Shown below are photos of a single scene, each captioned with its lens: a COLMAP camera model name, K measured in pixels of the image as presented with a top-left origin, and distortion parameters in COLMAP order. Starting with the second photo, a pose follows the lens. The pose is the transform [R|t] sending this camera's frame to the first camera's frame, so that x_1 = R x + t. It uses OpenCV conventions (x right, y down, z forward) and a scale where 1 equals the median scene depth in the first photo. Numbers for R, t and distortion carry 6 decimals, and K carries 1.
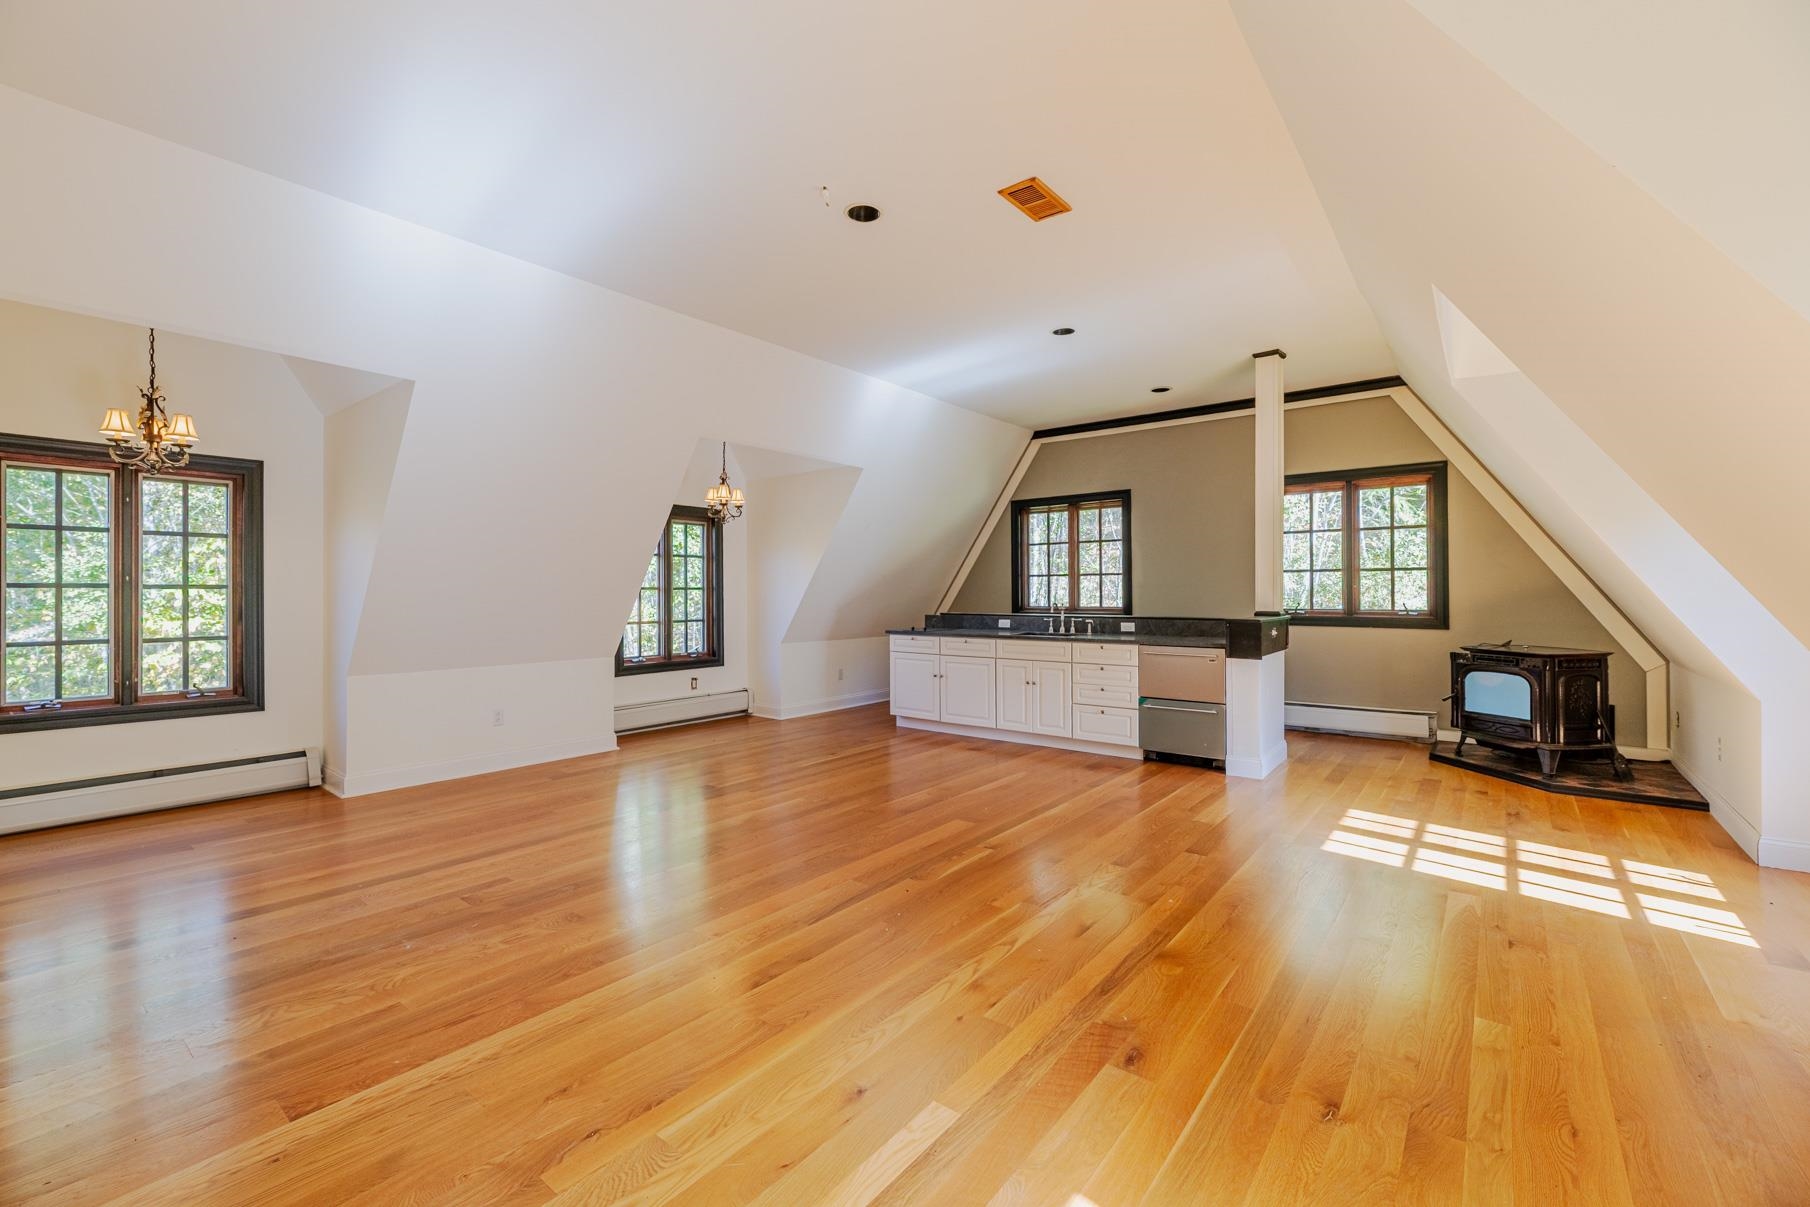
lens RADIAL K [[742.0, 0, 905.0], [0, 742.0, 603.5], [0, 0, 1]] dist [-0.000858, 0.000063]
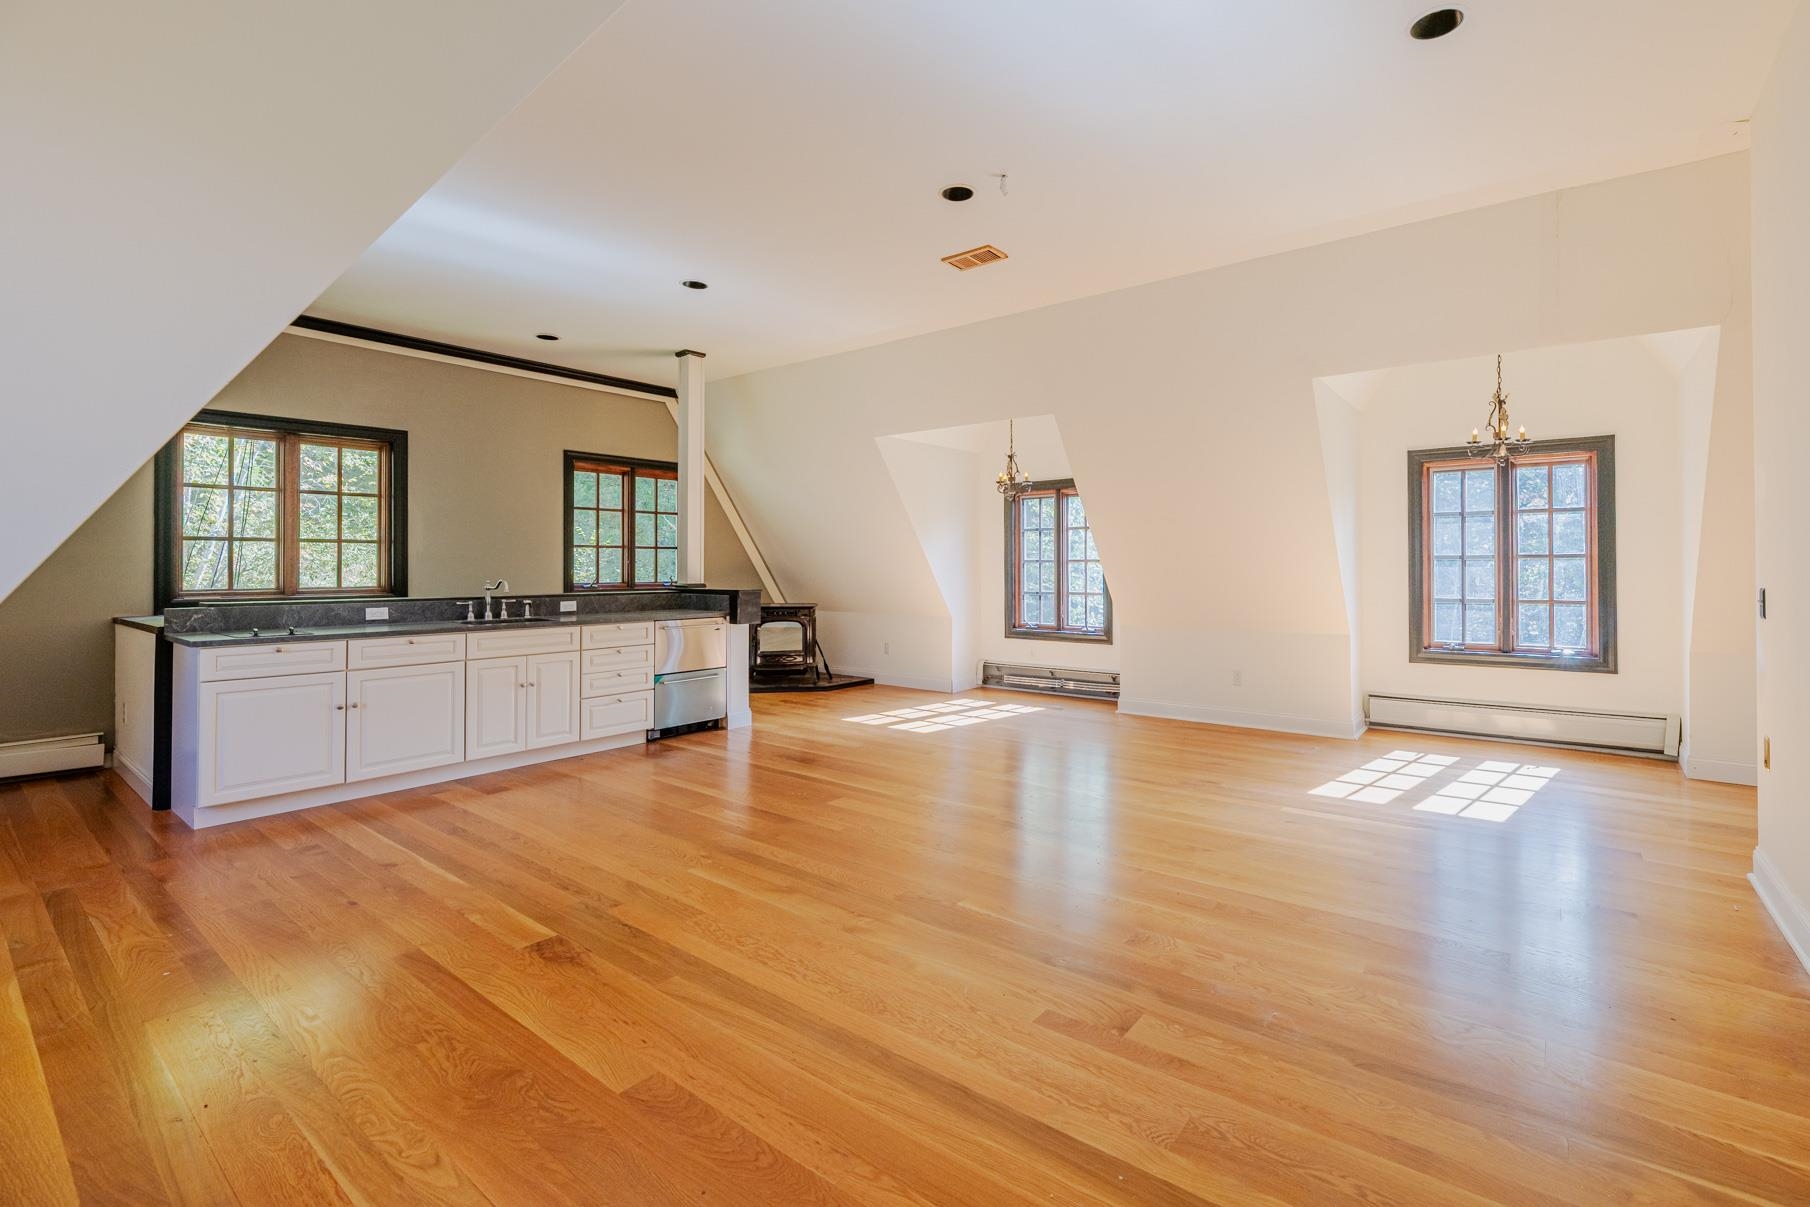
lens RADIAL K [[819.6, 0, 909.4], [0, 819.6, 582.5], [0, 0, 1]] dist [0.001078, 0.000050]
pose [[0.006762, -0.017511, 0.999824, -0.695334], [0.011686, 0.999780, 0.017431, -0.008931], [-0.999909, 0.011566, 0.006966, 0.621734]]
